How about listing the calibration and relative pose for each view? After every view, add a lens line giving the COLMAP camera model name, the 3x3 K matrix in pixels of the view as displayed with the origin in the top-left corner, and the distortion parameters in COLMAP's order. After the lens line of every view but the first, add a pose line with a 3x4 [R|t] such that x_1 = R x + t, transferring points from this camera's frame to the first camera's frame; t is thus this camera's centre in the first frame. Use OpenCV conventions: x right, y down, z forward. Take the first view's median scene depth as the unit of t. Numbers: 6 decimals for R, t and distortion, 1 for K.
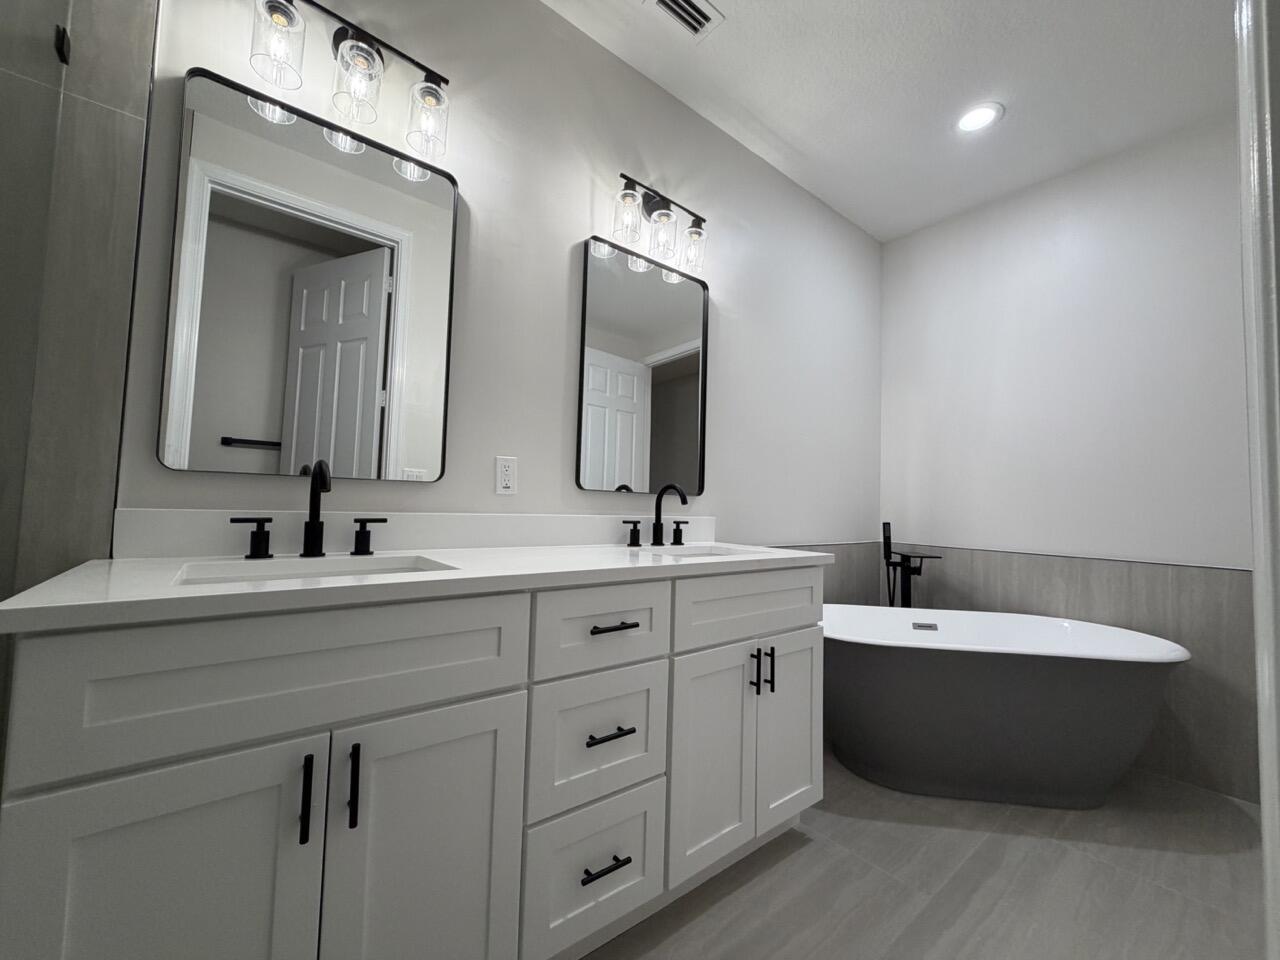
lens RADIAL K [[508.0, 0, 640.8], [0, 508.0, 480.1], [0, 0, 1]] dist [0.002214, -0.000469]
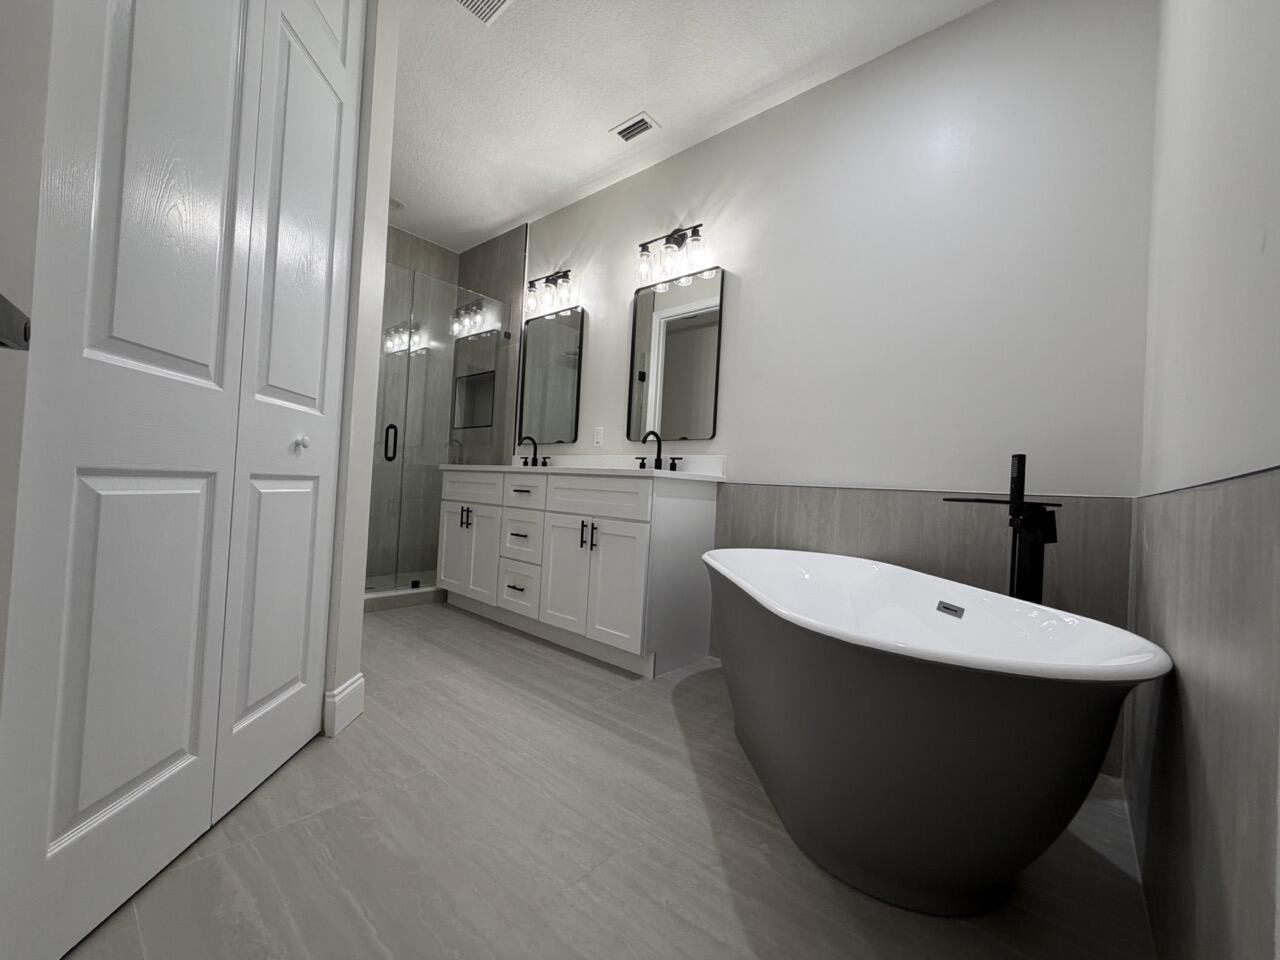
lens RADIAL K [[508.0, 0, 638.1], [0, 508.0, 479.3], [0, 0, 1]] dist [0.002214, -0.000469]
pose [[0.186176, -0.036130, -0.981852, 1.467890], [0.003531, 0.999342, -0.036104, 0.196436], [0.982510, 0.003255, 0.186181, 0.664774]]
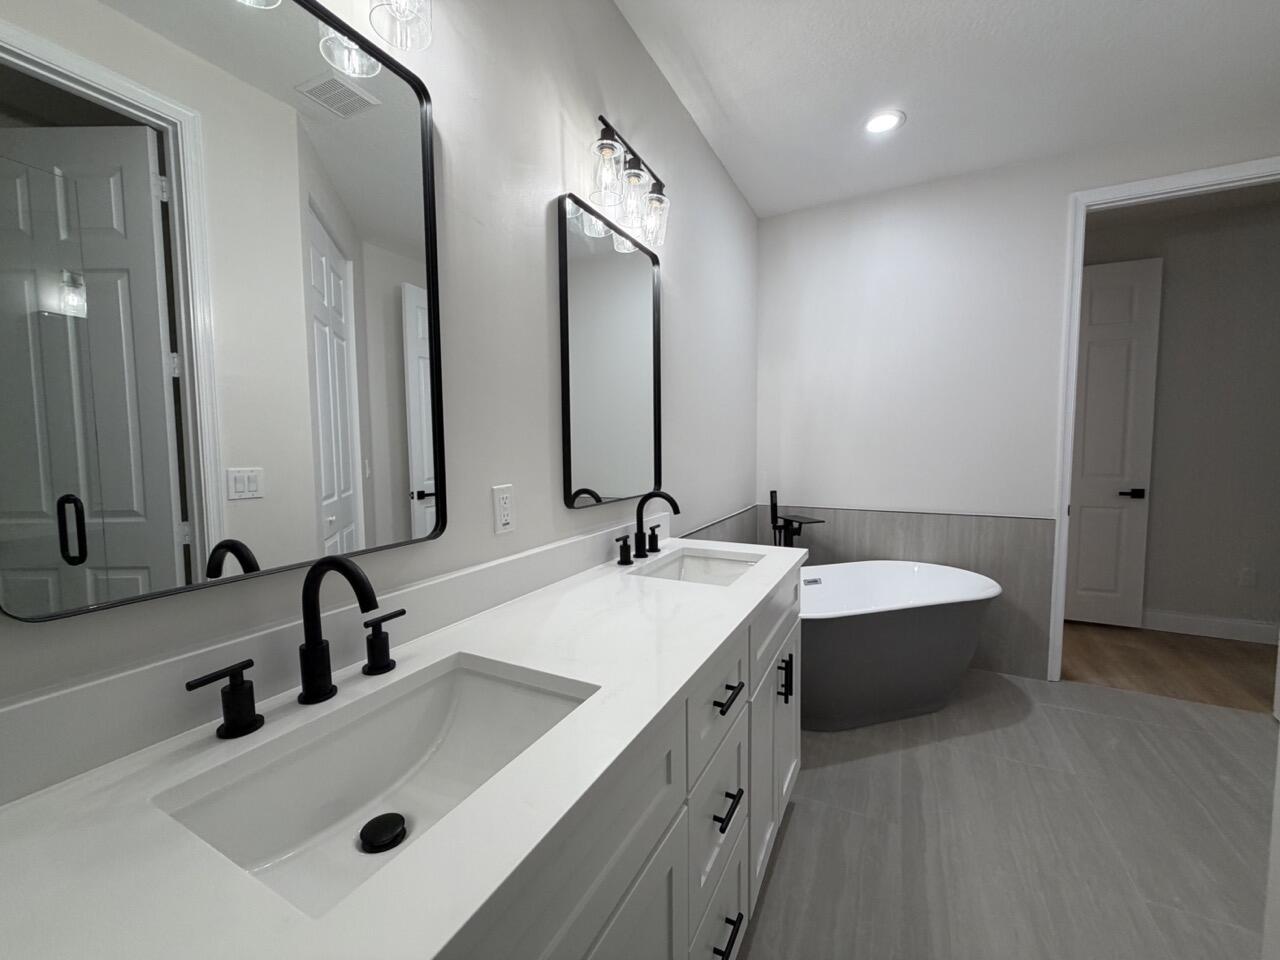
lens RADIAL K [[508.0, 0, 639.0], [0, 508.0, 479.4], [0, 0, 1]] dist [0.002214, -0.000469]
pose [[0.915722, -0.067284, 0.396139, -0.325012], [0.017973, 0.991752, 0.126904, -0.128085], [-0.401410, -0.109089, 0.909379, 0.173549]]
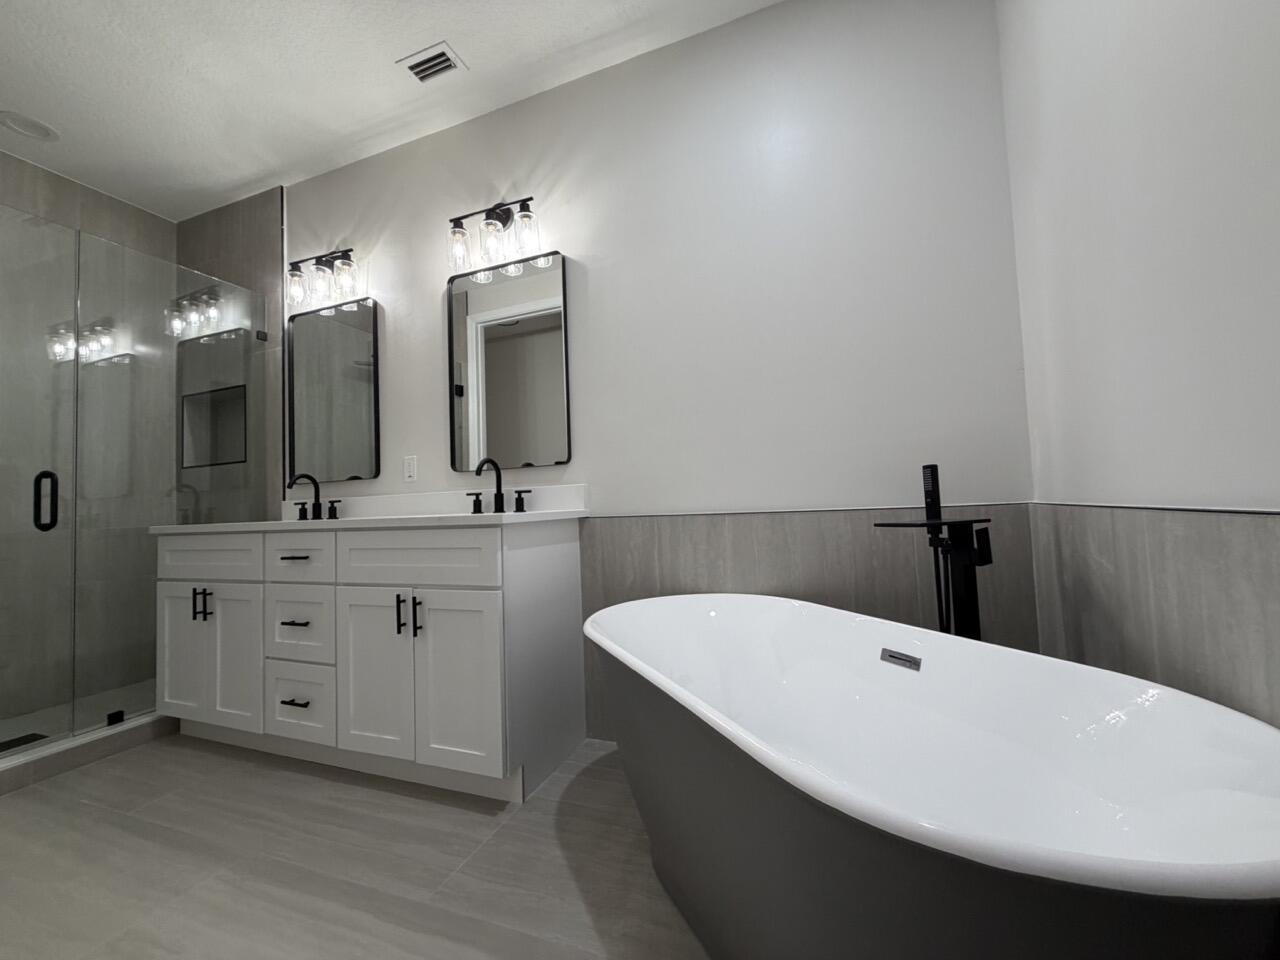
lens RADIAL K [[508.0, 0, 636.3], [0, 508.0, 479.5], [0, 0, 1]] dist [0.002214, -0.000469]
pose [[0.502488, -0.092264, -0.859647, 1.170204], [0.099512, 0.993854, -0.048501, 0.138744], [0.858838, -0.061174, 0.508581, 0.684627]]
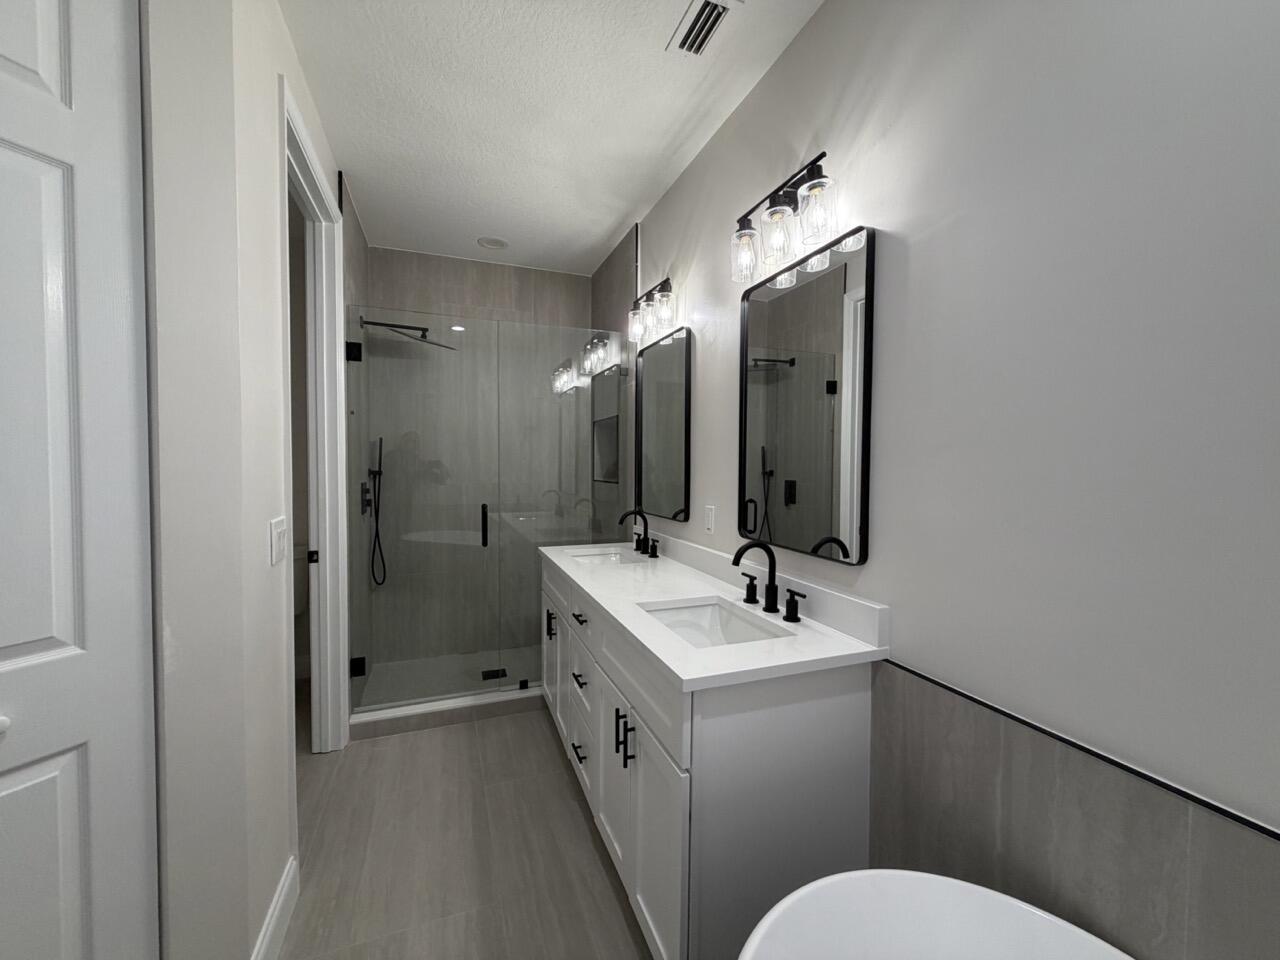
lens RADIAL K [[508.0, 0, 638.8], [0, 508.0, 479.6], [0, 0, 1]] dist [0.002214, -0.000469]
pose [[-0.303138, -0.002228, -0.952944, 0.919263], [0.033666, 0.999348, -0.013046, -0.089801], [0.952352, -0.036037, -0.302866, 1.049894]]
